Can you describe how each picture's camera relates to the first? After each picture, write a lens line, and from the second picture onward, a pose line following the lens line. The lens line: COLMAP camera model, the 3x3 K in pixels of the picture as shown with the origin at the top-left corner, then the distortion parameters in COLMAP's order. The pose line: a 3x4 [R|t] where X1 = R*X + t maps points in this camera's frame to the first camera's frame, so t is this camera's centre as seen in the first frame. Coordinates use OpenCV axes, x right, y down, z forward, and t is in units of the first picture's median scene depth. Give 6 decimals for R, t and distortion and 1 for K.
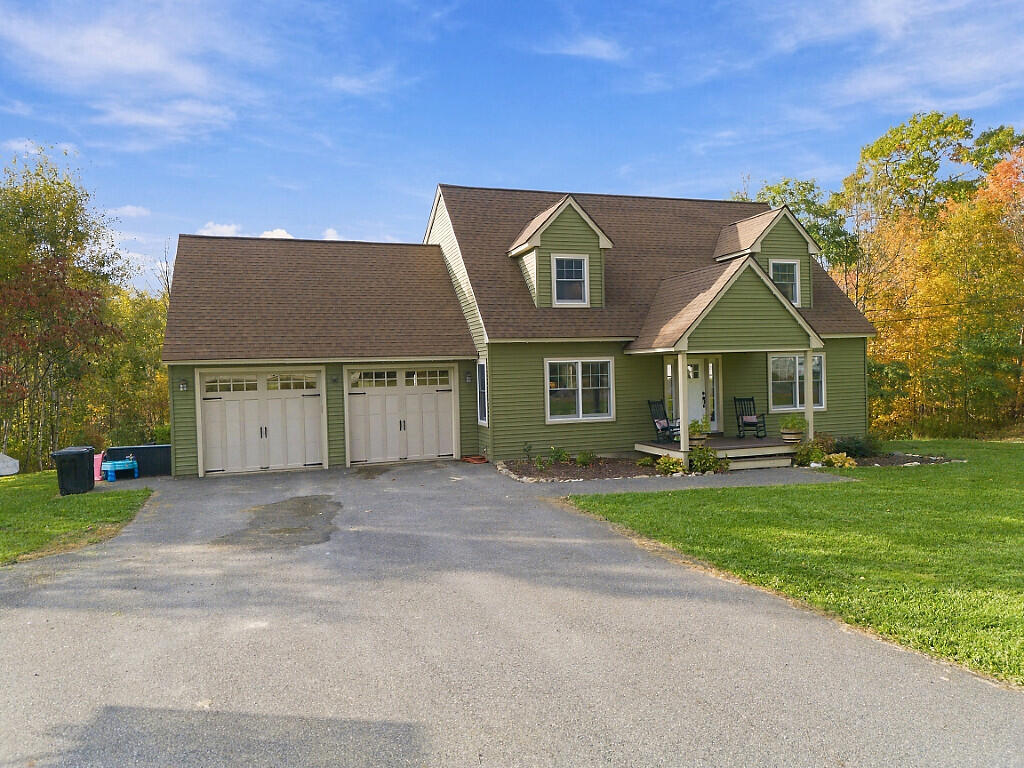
lens RADIAL K [[709.3, 0, 518.6], [0, 709.3, 387.2], [0, 0, 1]] dist [0.047302, -0.027024]
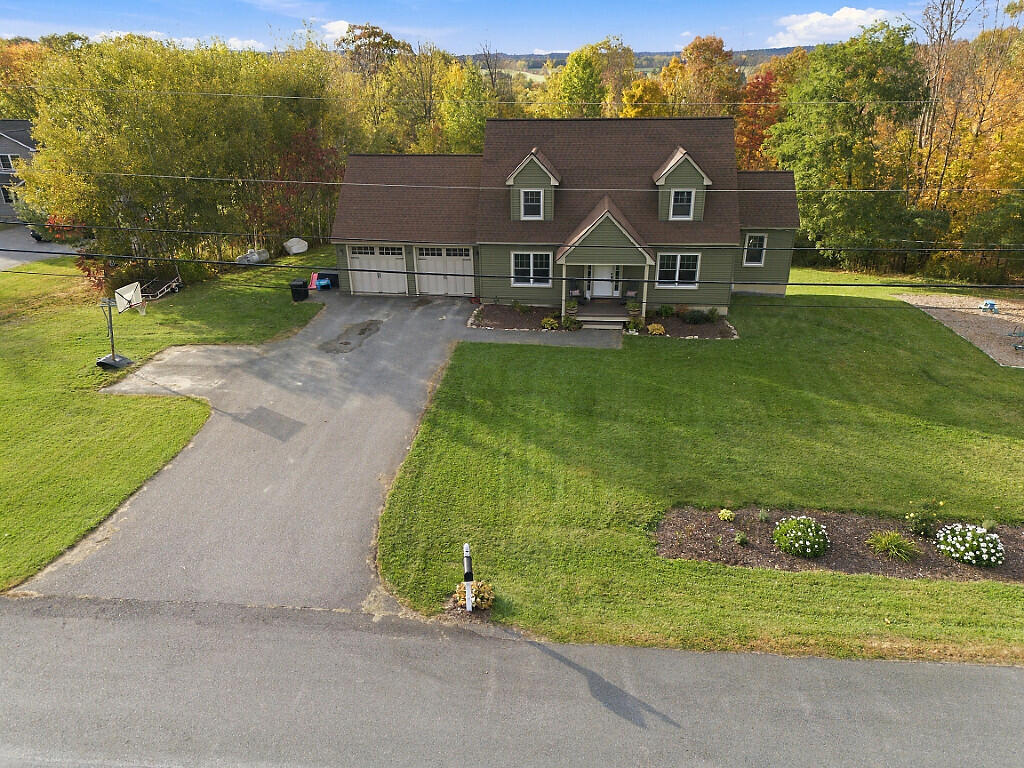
lens RADIAL K [[709.3, 0, 515.0], [0, 709.3, 383.9], [0, 0, 1]] dist [0.047302, -0.027024]
pose [[0.909956, 0.176318, -0.375357, 0.770342], [-0.028386, 0.929475, 0.367791, -0.384061], [0.413733, -0.324018, 0.850786, -0.636777]]
